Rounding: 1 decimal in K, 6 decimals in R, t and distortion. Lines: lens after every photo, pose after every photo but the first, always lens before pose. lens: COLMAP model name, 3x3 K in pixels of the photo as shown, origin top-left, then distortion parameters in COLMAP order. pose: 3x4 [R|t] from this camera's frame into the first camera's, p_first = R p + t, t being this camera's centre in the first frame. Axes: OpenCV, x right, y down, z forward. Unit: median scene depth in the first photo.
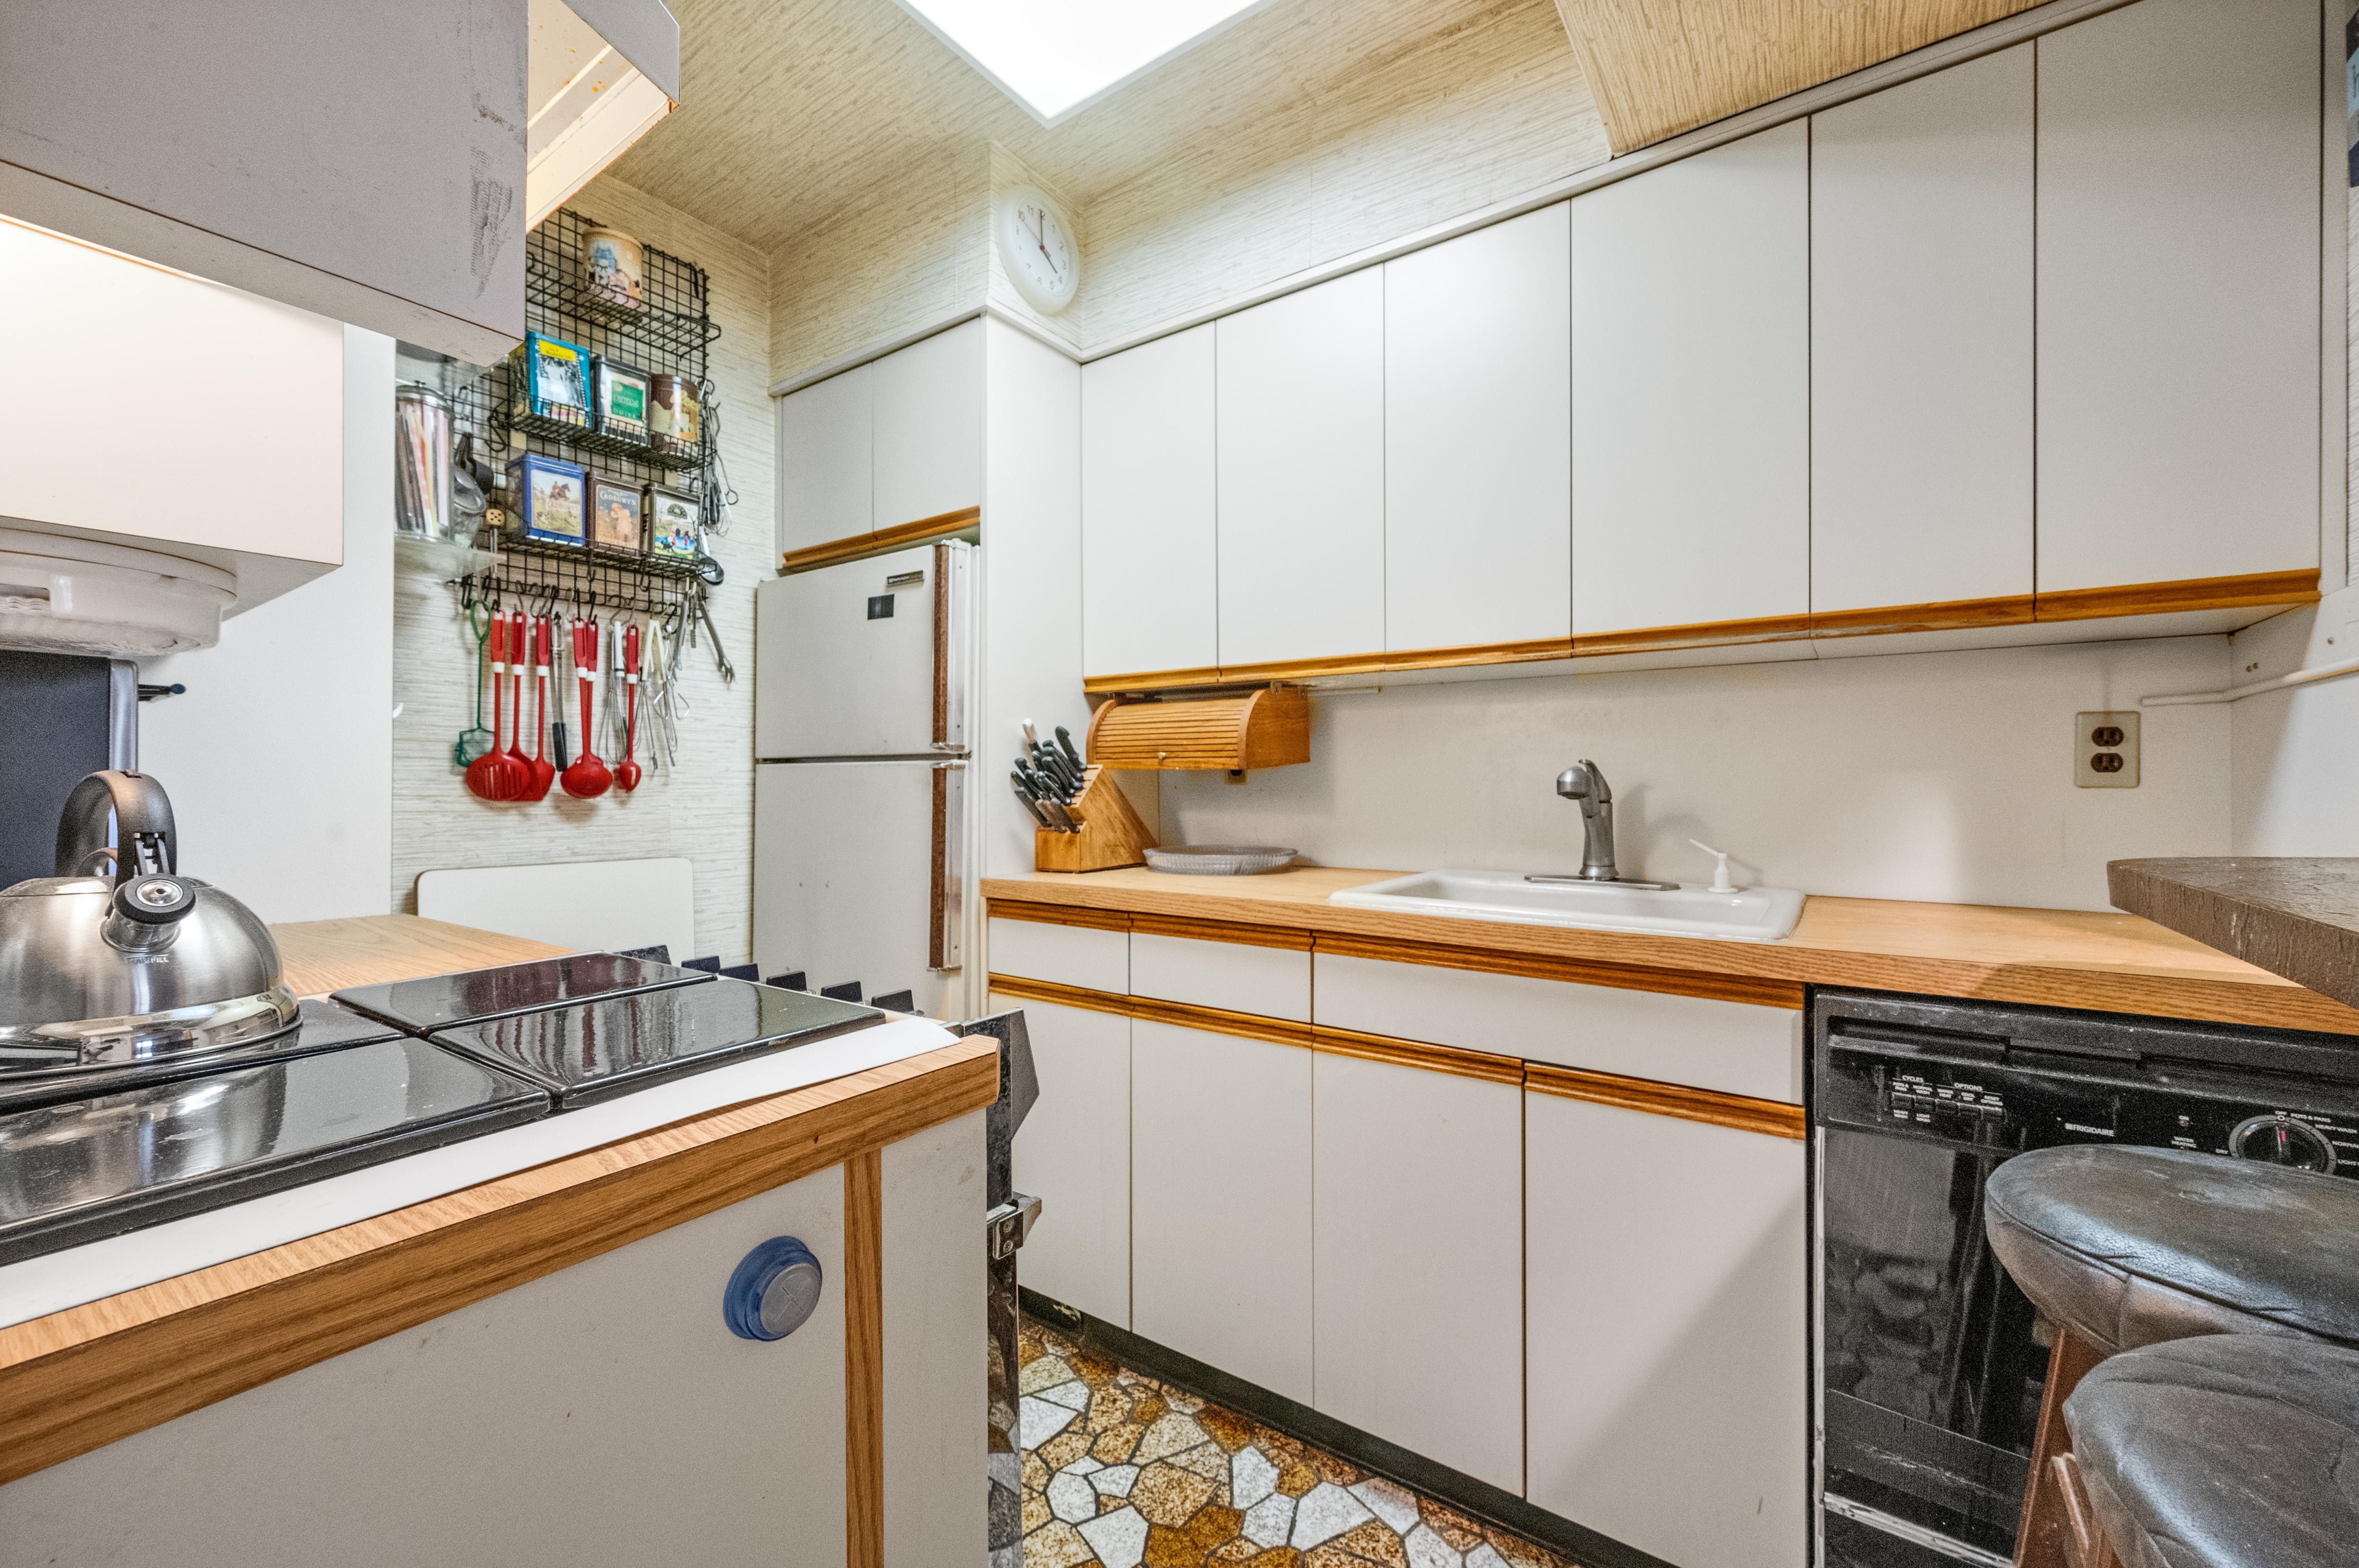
lens RADIAL K [[938.0, 0, 1178.2], [0, 938.0, 783.8], [0, 0, 1]] dist [-0.000457, 0.000356]
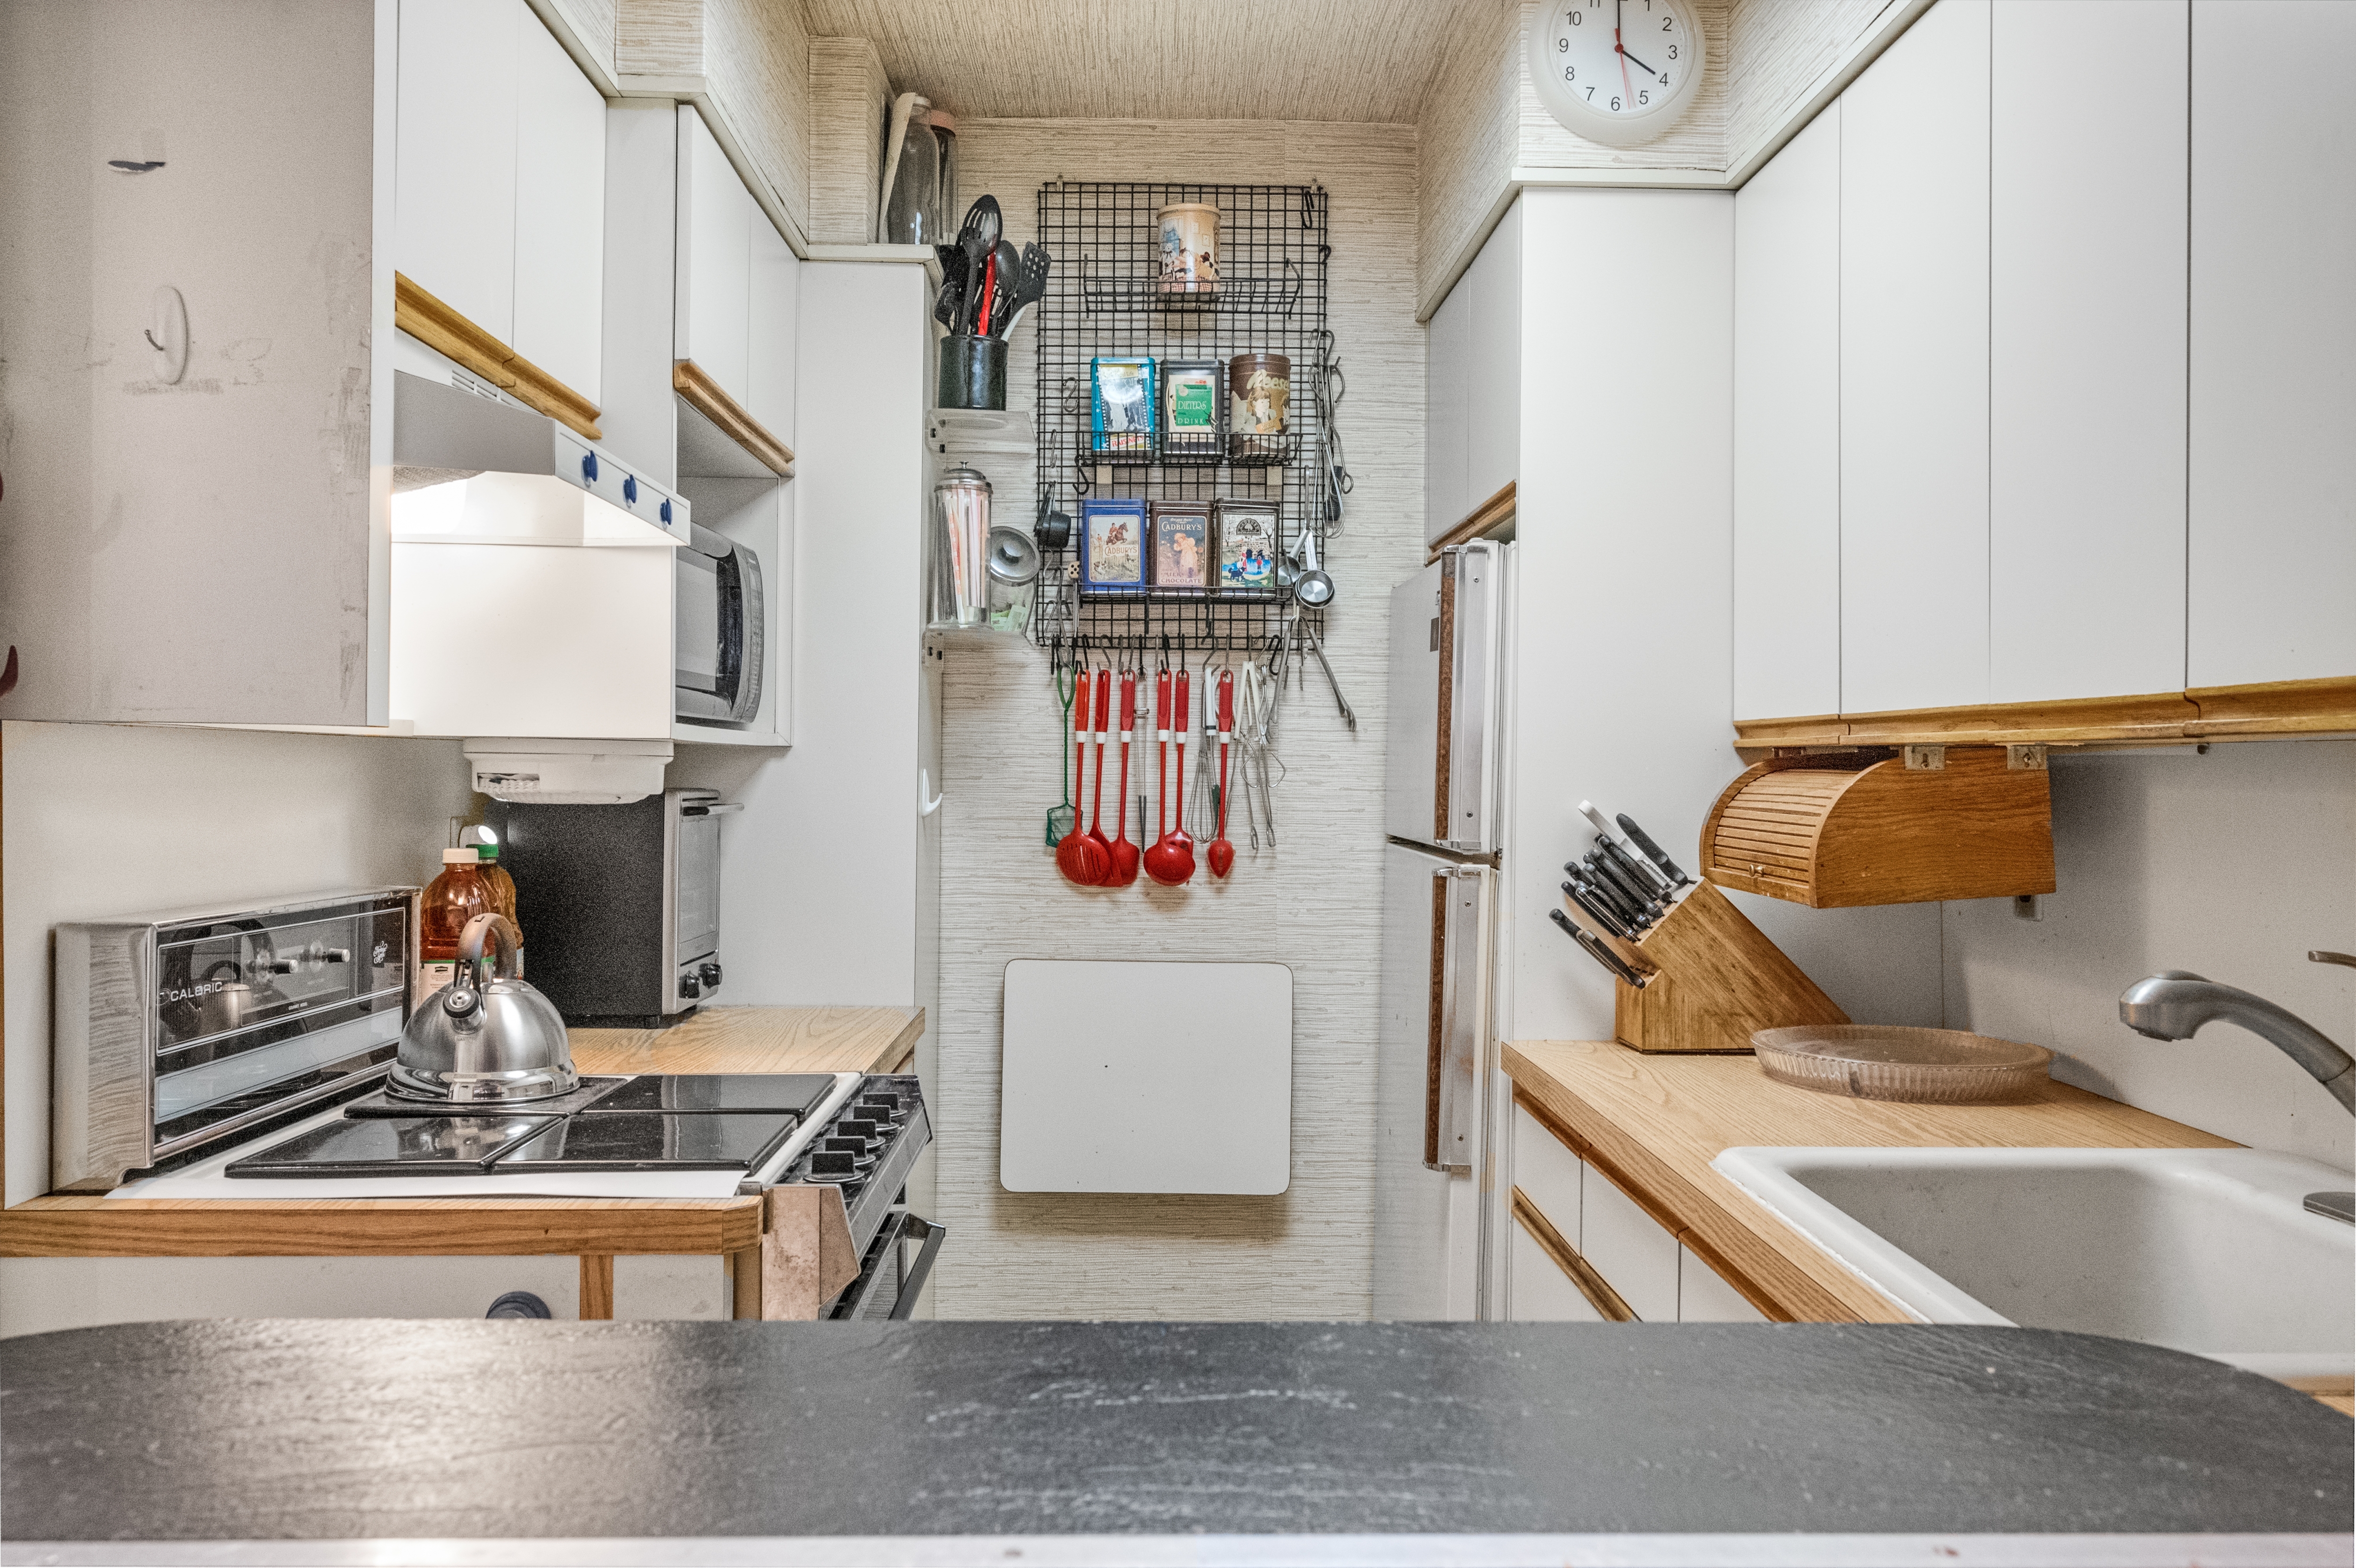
lens RADIAL K [[1813.3, 0, 1179.6], [0, 1813.3, 780.5], [0, 0, 1]] dist [0.005369, 0.000431]
pose [[0.599684, 0.011950, -0.800148, 0.668012], [-0.008826, 0.999926, 0.008319, -0.091660], [0.800188, 0.002073, 0.599745, 0.039377]]
